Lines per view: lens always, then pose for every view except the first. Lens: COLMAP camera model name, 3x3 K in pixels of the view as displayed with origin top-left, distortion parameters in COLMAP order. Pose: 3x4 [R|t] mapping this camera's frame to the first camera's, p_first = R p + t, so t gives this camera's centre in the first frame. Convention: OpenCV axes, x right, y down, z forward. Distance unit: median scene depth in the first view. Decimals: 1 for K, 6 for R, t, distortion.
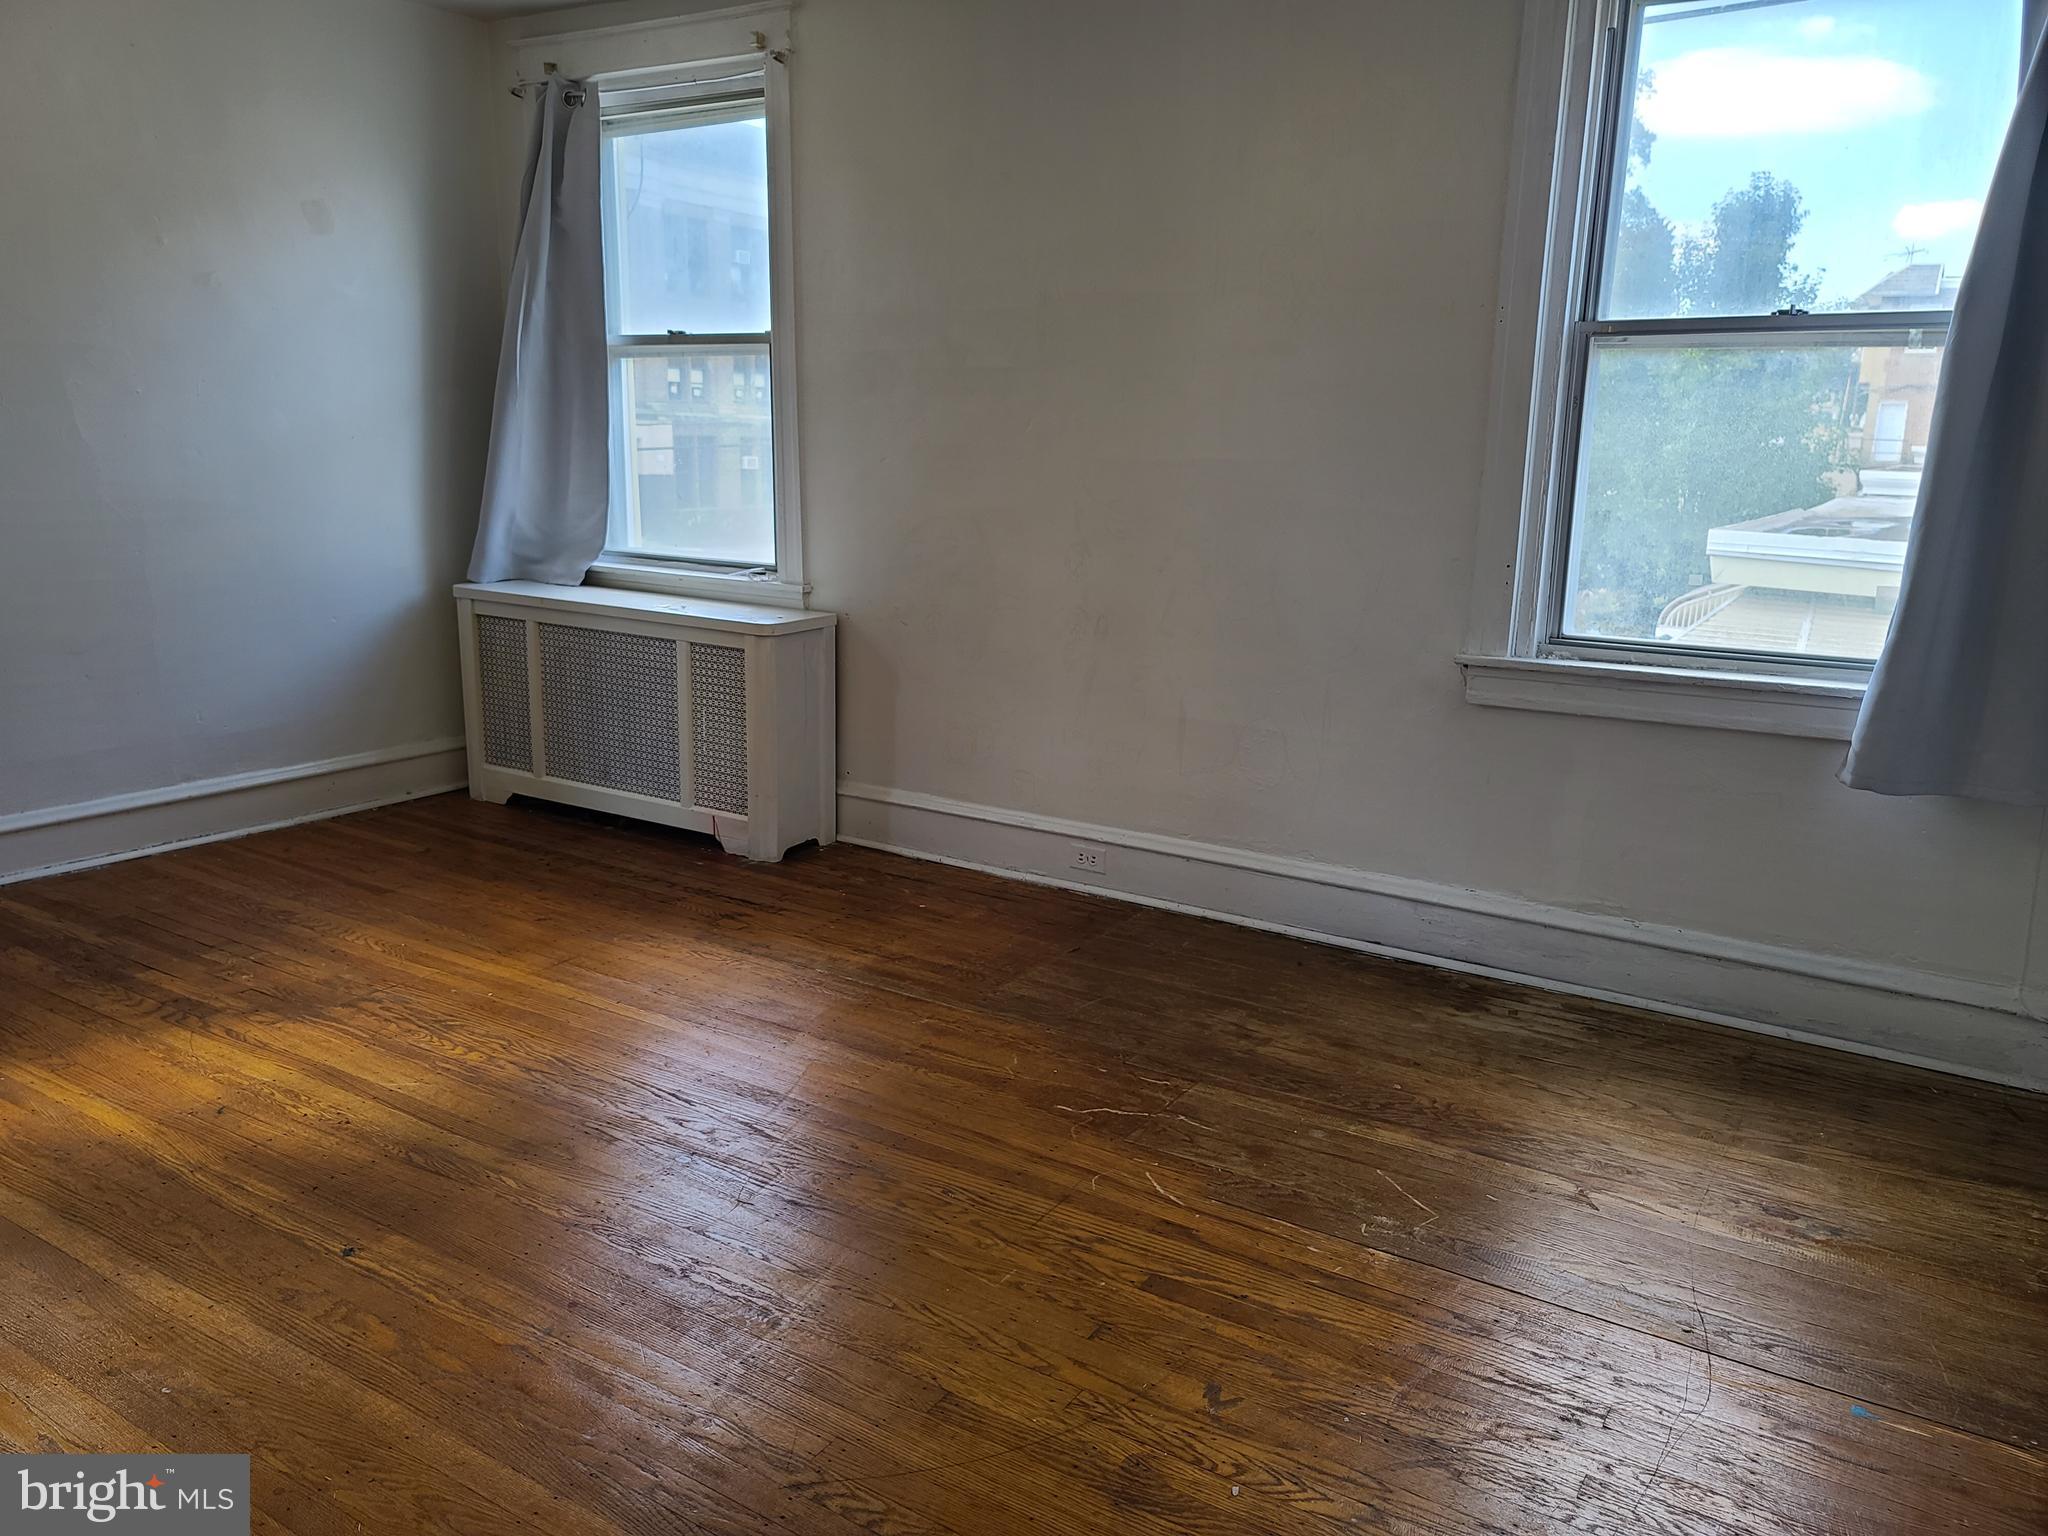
lens RADIAL K [[1534.8, 0, 1014.9], [0, 1534.8, 774.3], [0, 0, 1]] dist [0.070265, -0.053421]
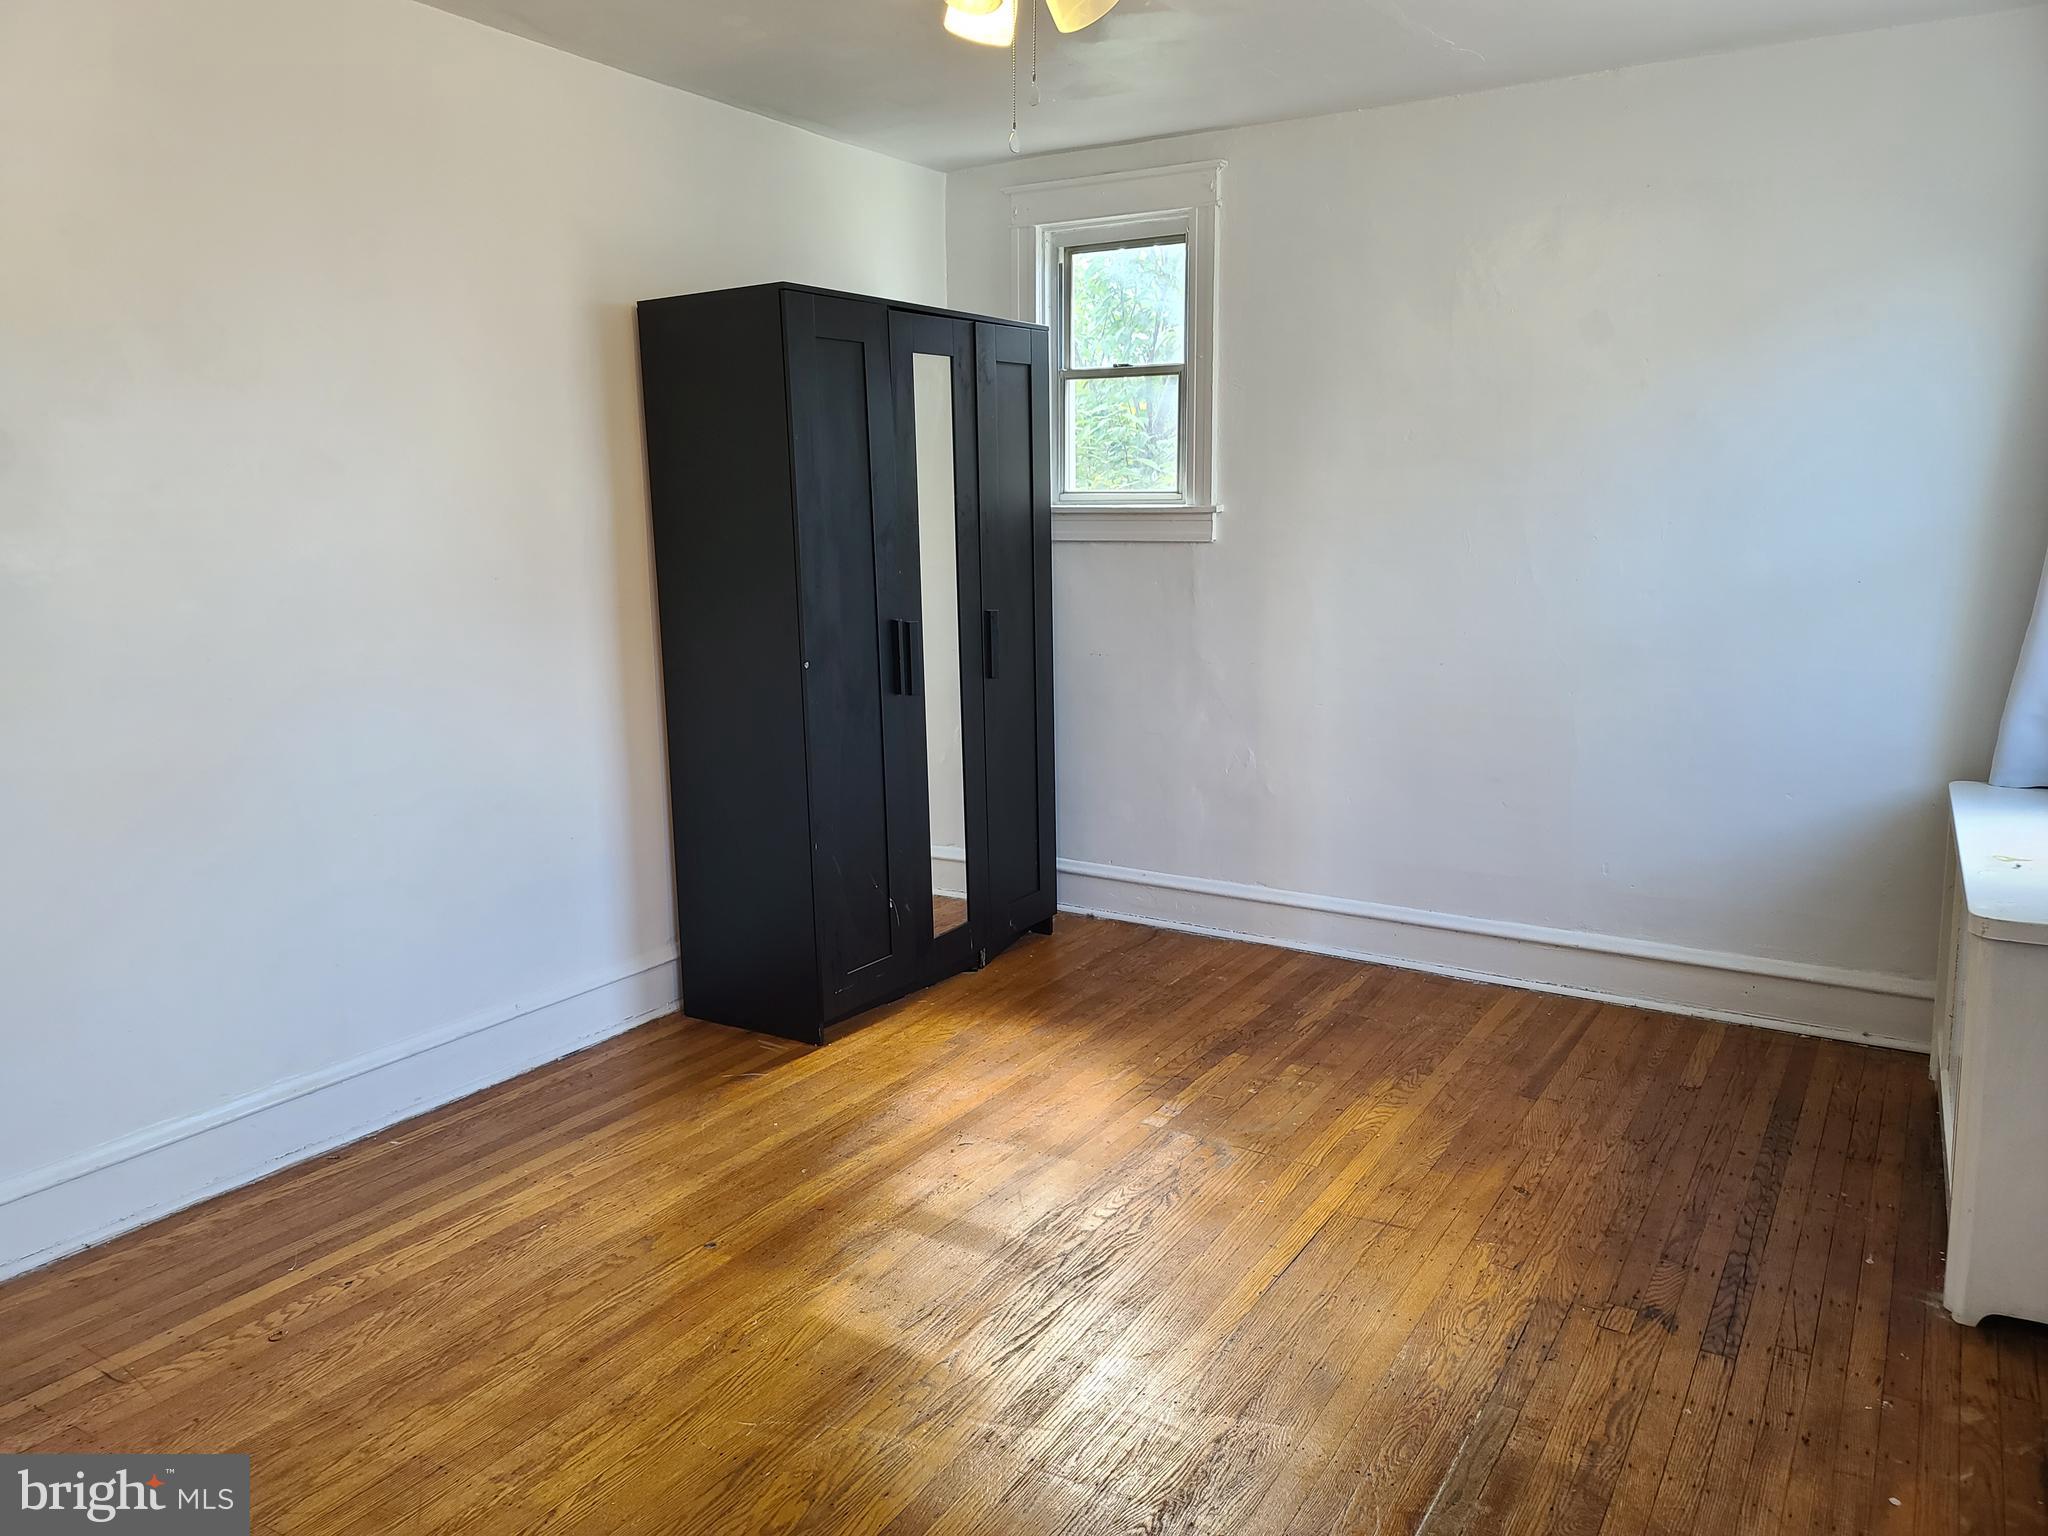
lens RADIAL K [[1534.8, 0, 1014.9], [0, 1534.8, 774.3], [0, 0, 1]] dist [0.070265, -0.053421]
pose [[-0.009080, 0.147220, -0.989062, 0.430161], [-0.208675, 0.967047, 0.145859, -0.166163], [0.977943, 0.207717, 0.021940, 0.671623]]
